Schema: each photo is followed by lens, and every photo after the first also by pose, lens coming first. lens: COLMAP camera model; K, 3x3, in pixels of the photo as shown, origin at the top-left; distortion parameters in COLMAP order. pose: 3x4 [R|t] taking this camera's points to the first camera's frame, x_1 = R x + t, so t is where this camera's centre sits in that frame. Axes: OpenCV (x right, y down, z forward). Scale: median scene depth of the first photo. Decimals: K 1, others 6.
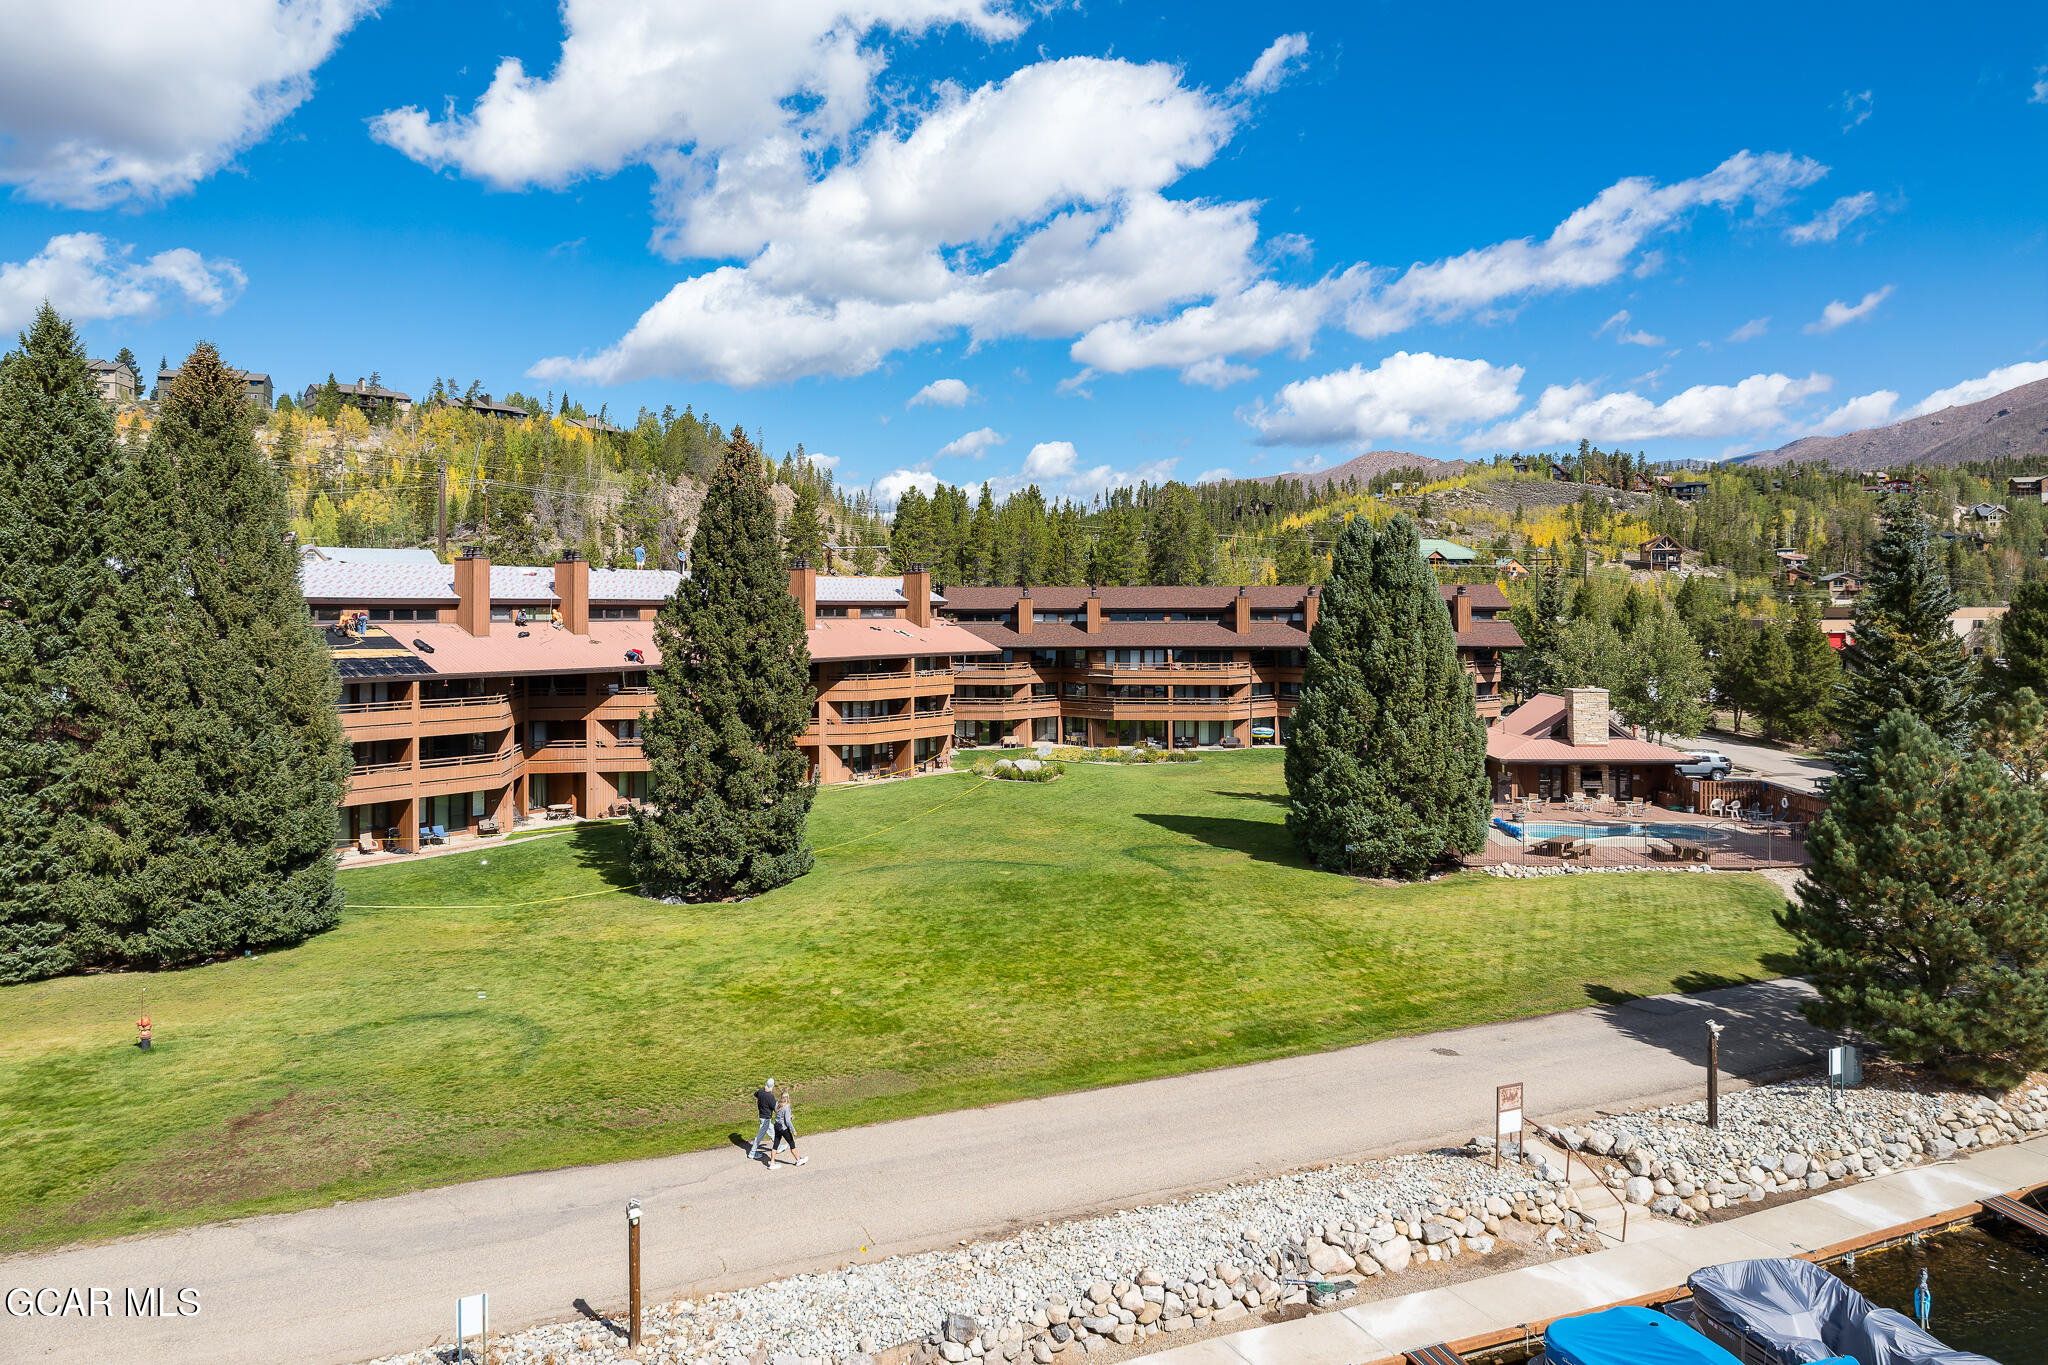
lens RADIAL K [[1440.1, 0, 1025.0], [0, 1440.1, 609.2], [0, 0, 1]] dist [-0.002025, -0.001566]
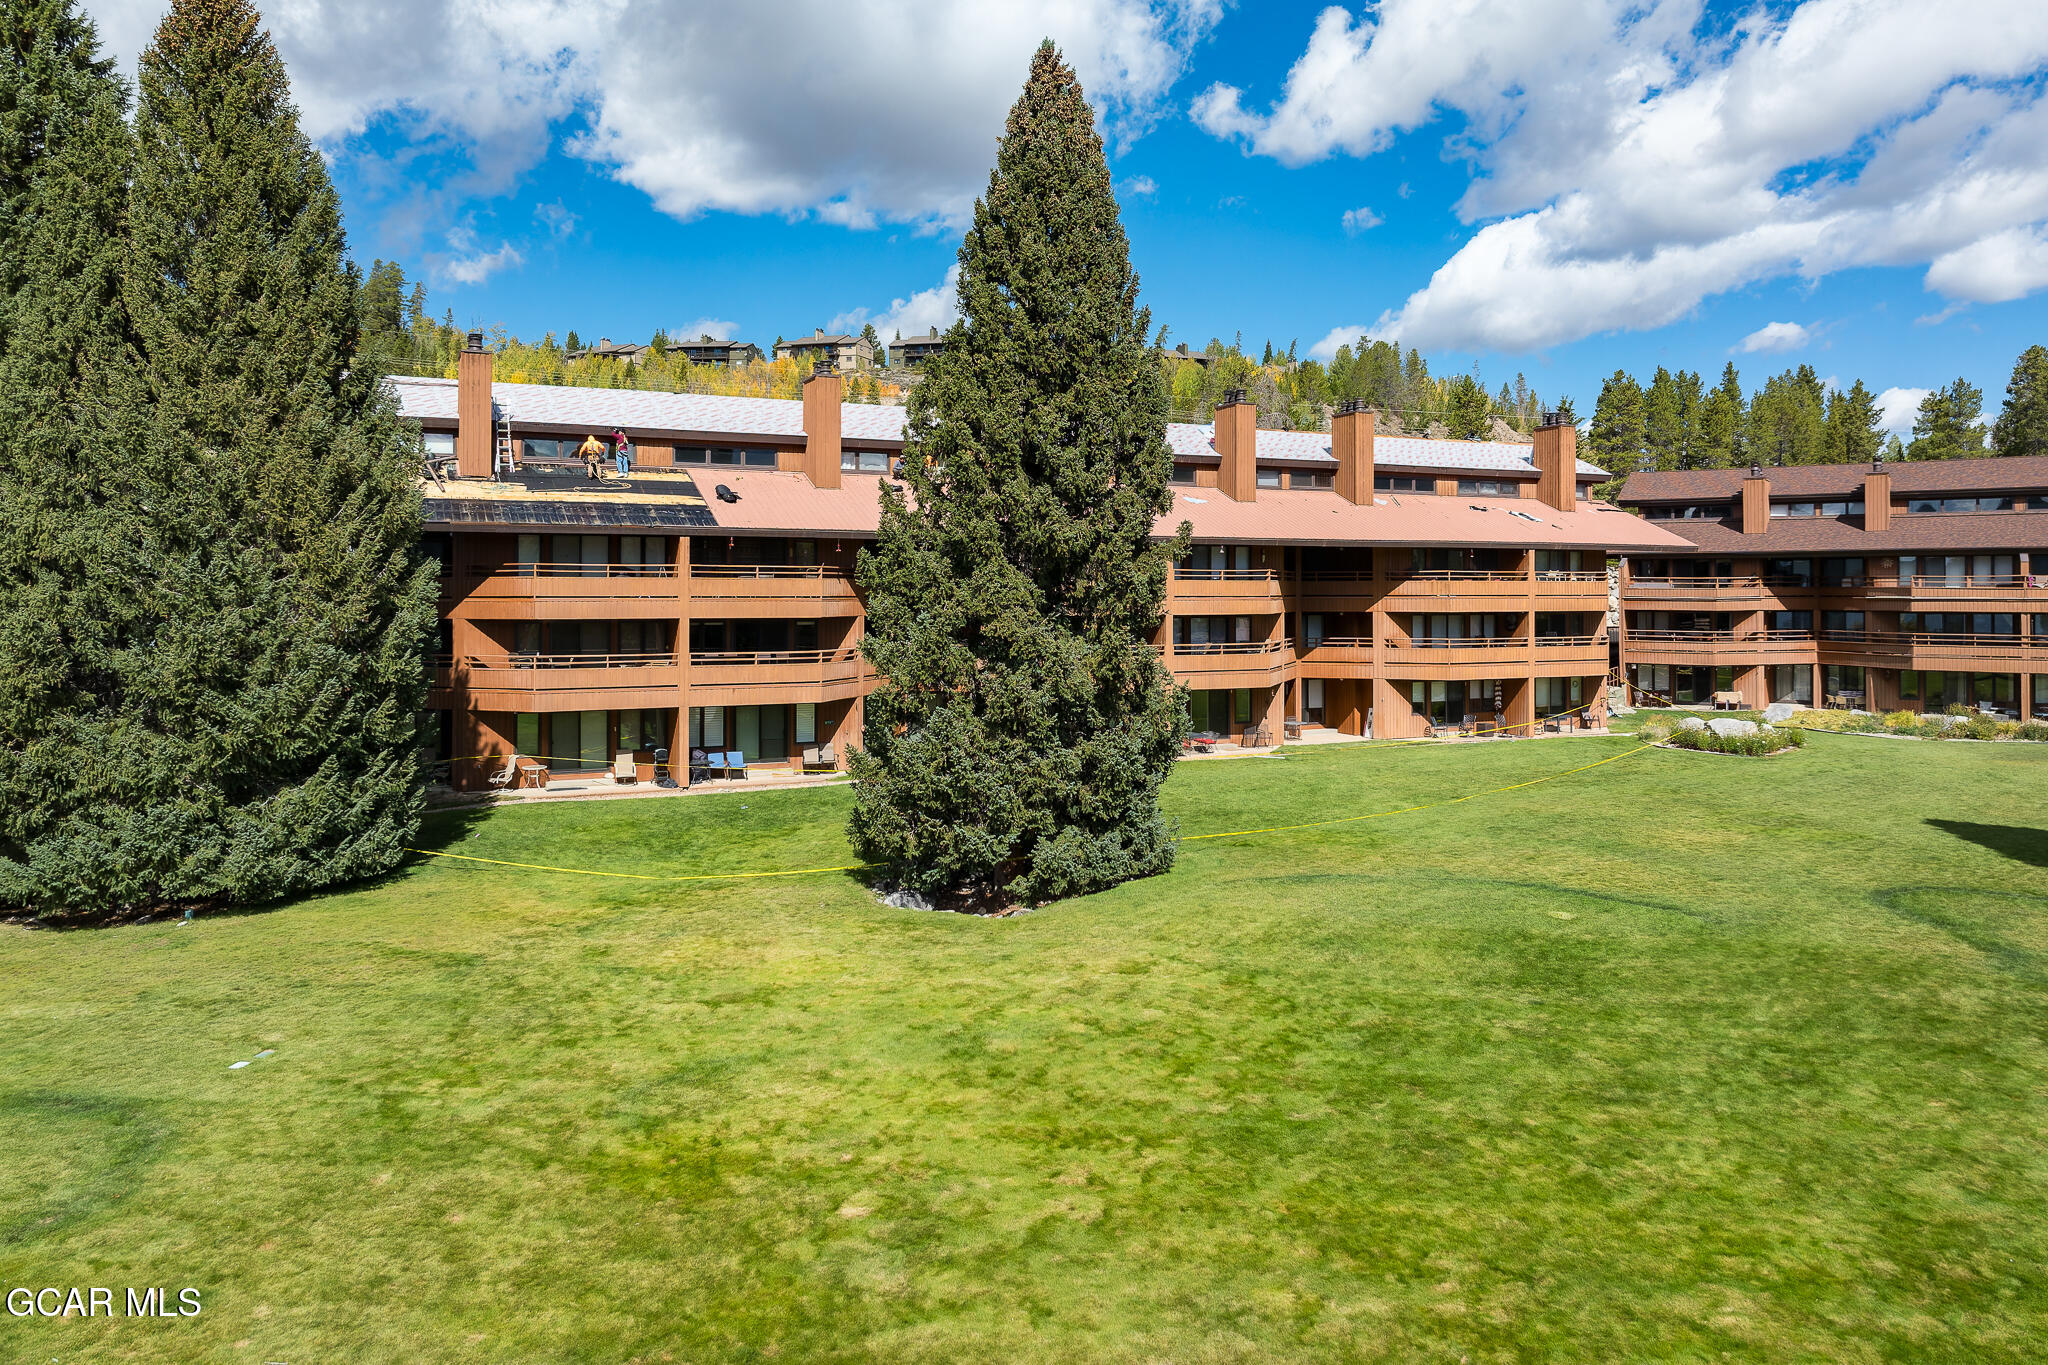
lens RADIAL K [[1476.7, 0, 1030.1], [0, 1476.7, 565.4], [0, 0, 1]] dist [0.002657, 0.003557]
pose [[0.877223, -0.002474, -0.480077, 0.037332], [-0.004301, 0.999906, -0.013011, 0.046230], [0.480064, 0.013478, 0.877130, 0.296598]]
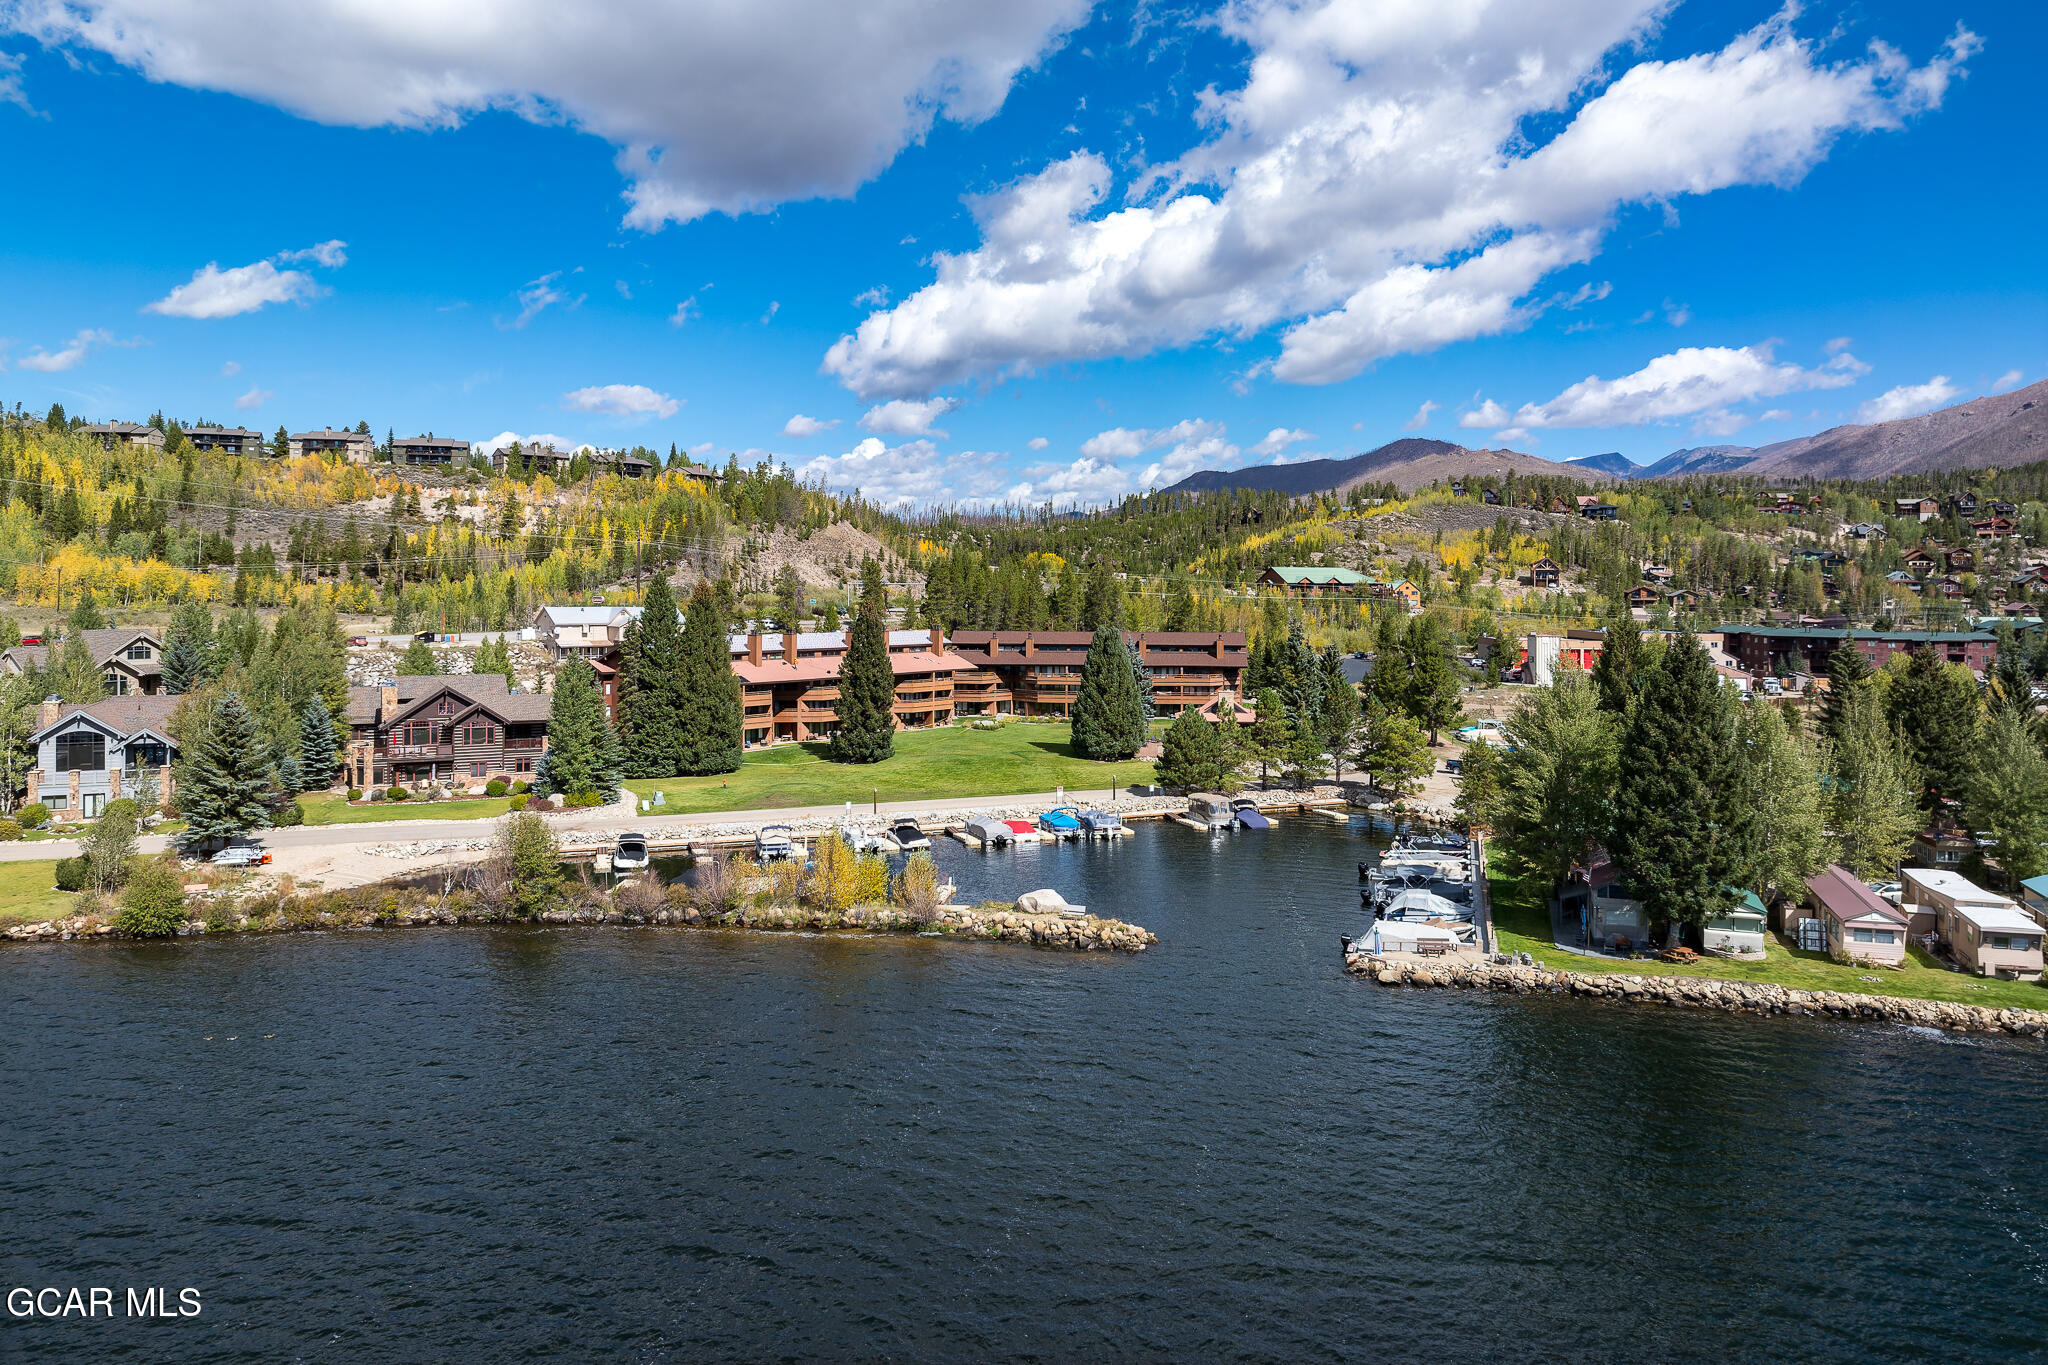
lens RADIAL K [[1440.1, 0, 1025.0], [0, 1440.1, 609.2], [0, 0, 1]] dist [-0.002025, -0.001566]
pose [[0.999655, 0.008102, -0.024969, 0.100592], [-0.007757, 0.999874, 0.013851, -0.083126], [0.025078, -0.013652, 0.999592, -1.037116]]
